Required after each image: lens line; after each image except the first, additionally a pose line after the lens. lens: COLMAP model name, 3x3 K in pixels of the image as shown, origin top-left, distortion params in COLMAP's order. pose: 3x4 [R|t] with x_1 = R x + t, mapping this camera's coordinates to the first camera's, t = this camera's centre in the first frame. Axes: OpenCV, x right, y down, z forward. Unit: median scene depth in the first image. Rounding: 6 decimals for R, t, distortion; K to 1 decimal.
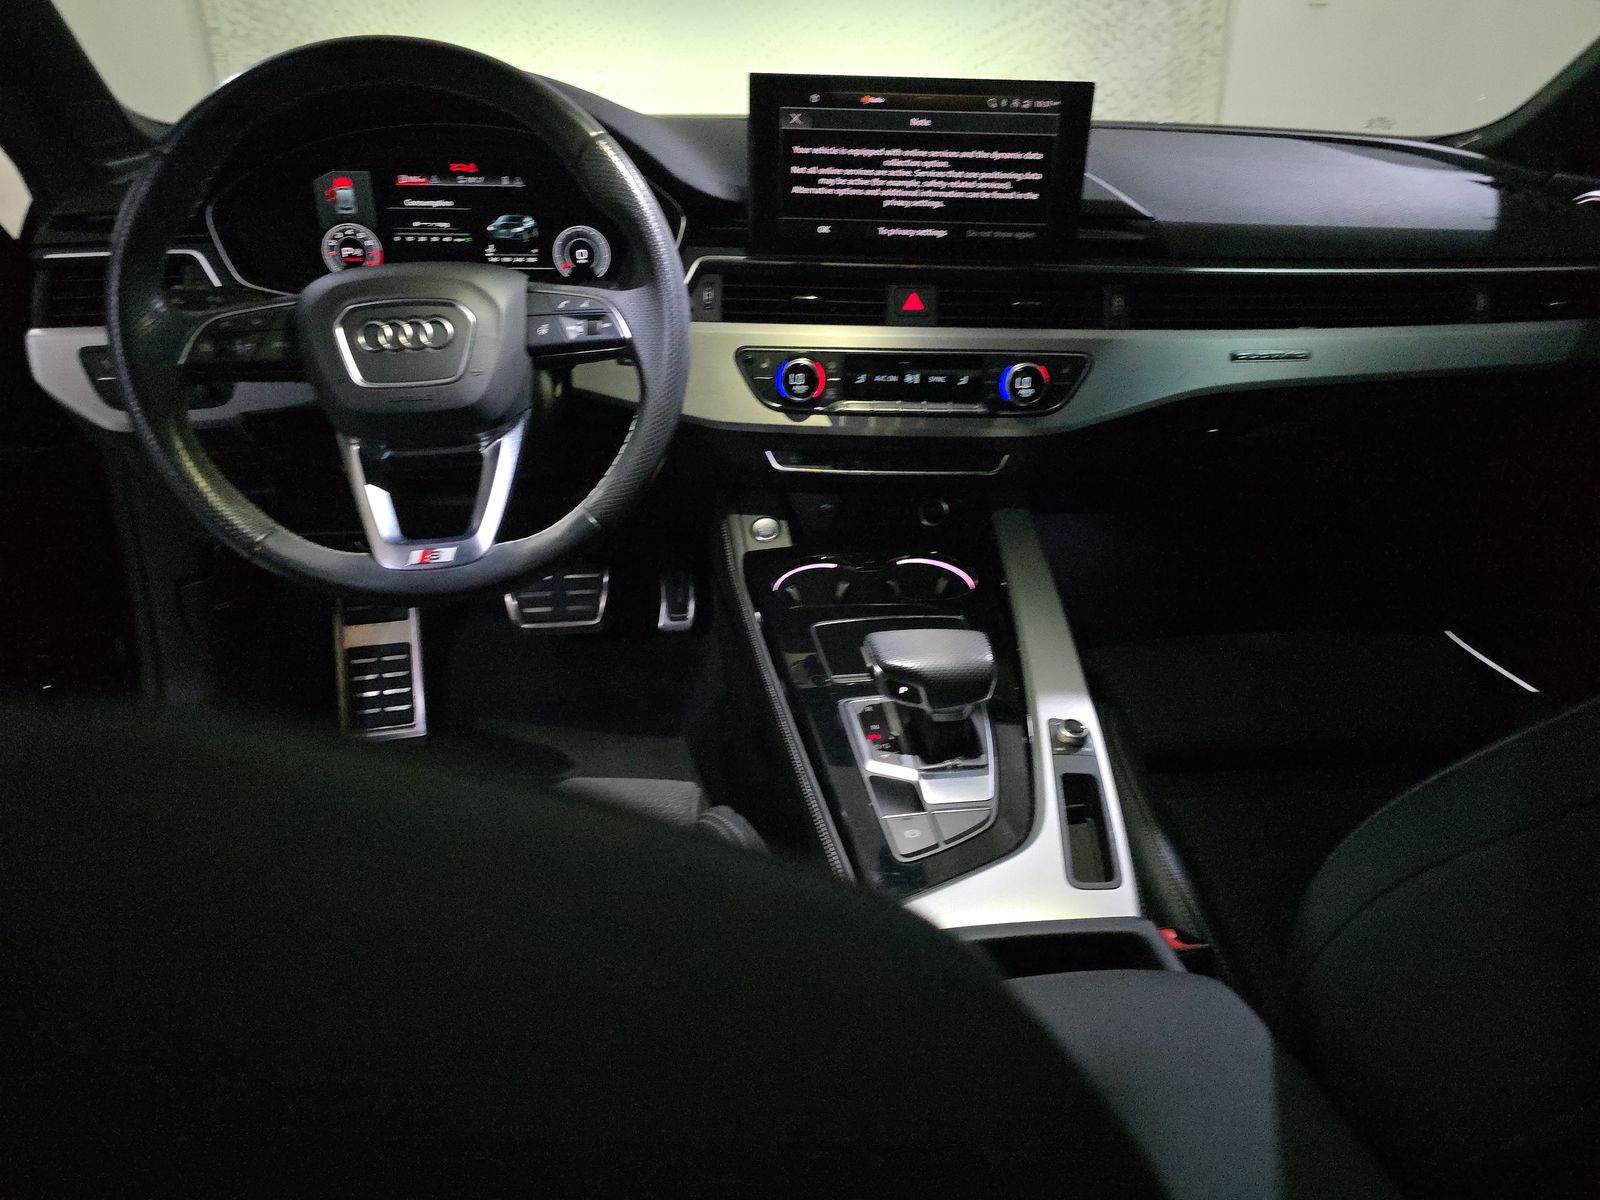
lens RADIAL K [[1065.3, 0, 800.0], [0, 1065.3, 600.0], [0, 0, 1]] dist [0.049169, -0.041413]
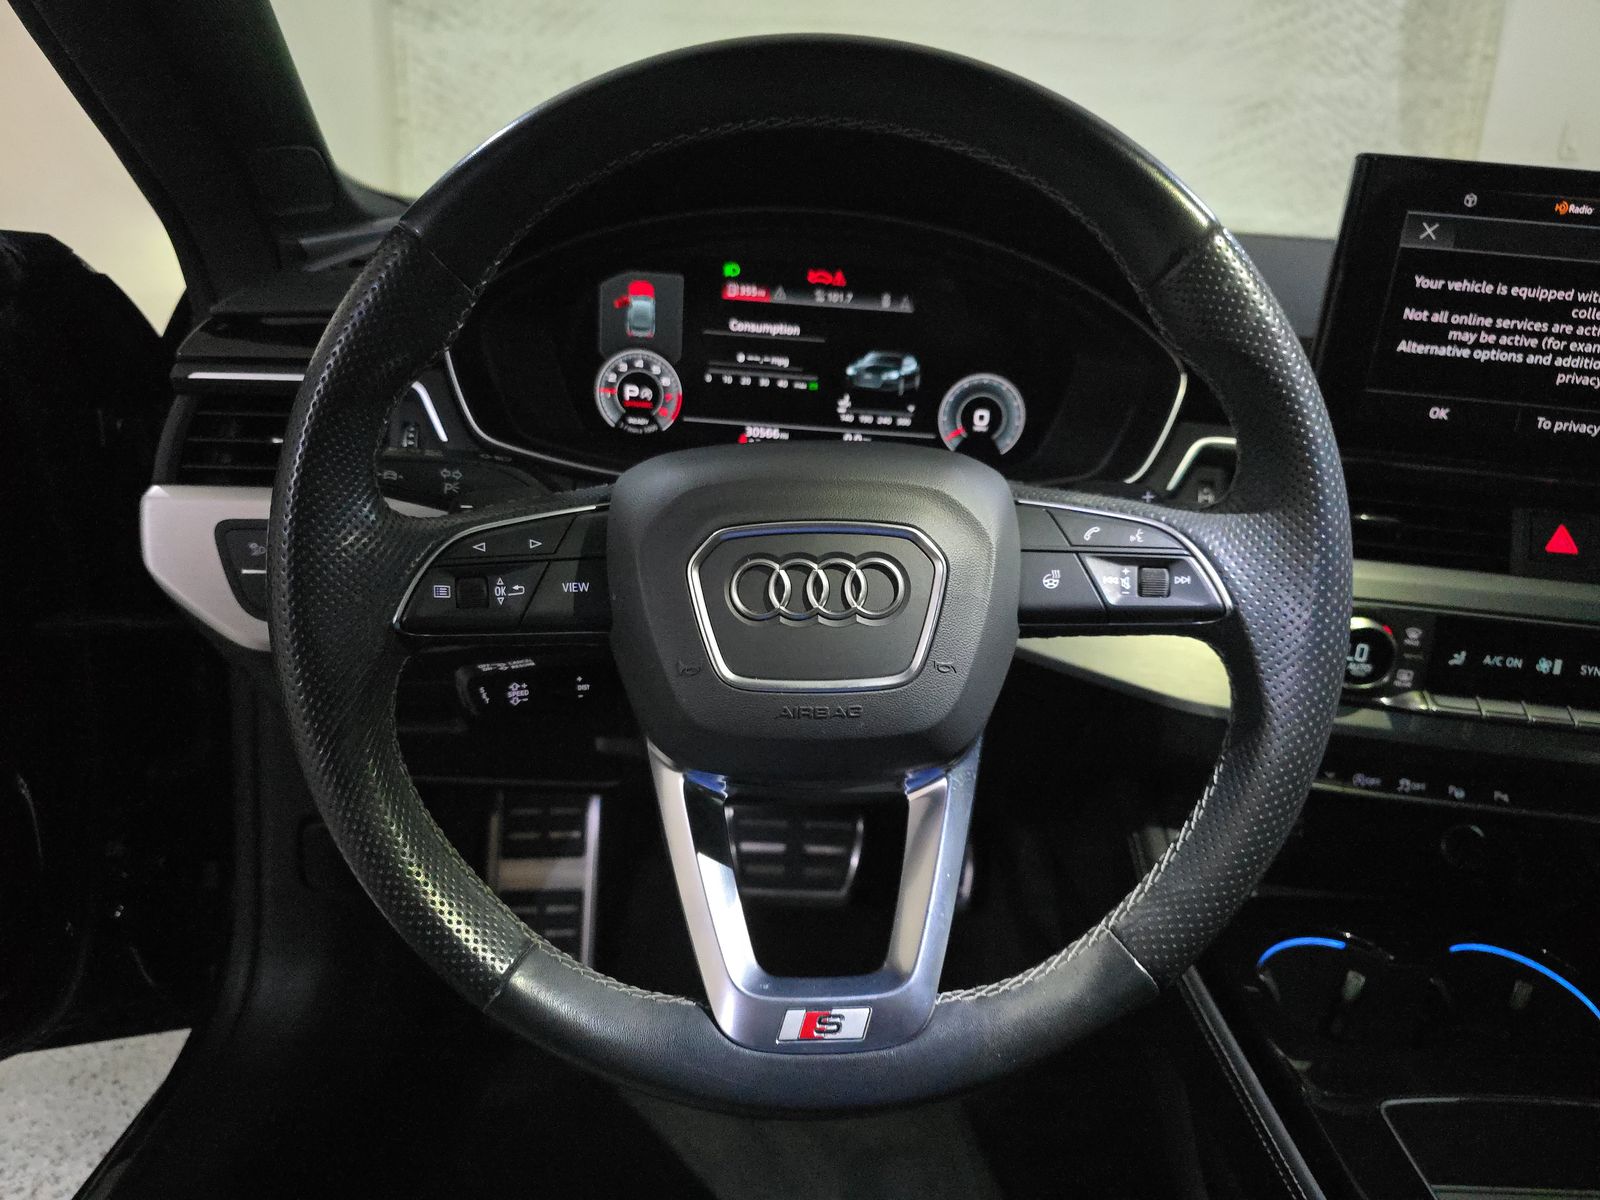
lens RADIAL K [[1108.6, 0, 793.4], [0, 1108.6, 609.3], [0, 0, 1]] dist [0.002995, -0.007048]
pose [[0.992629, 0.086869, -0.084502, -0.268410], [-0.095380, 0.990146, -0.102537, -0.142741], [0.074762, 0.109842, 0.991133, 0.380706]]
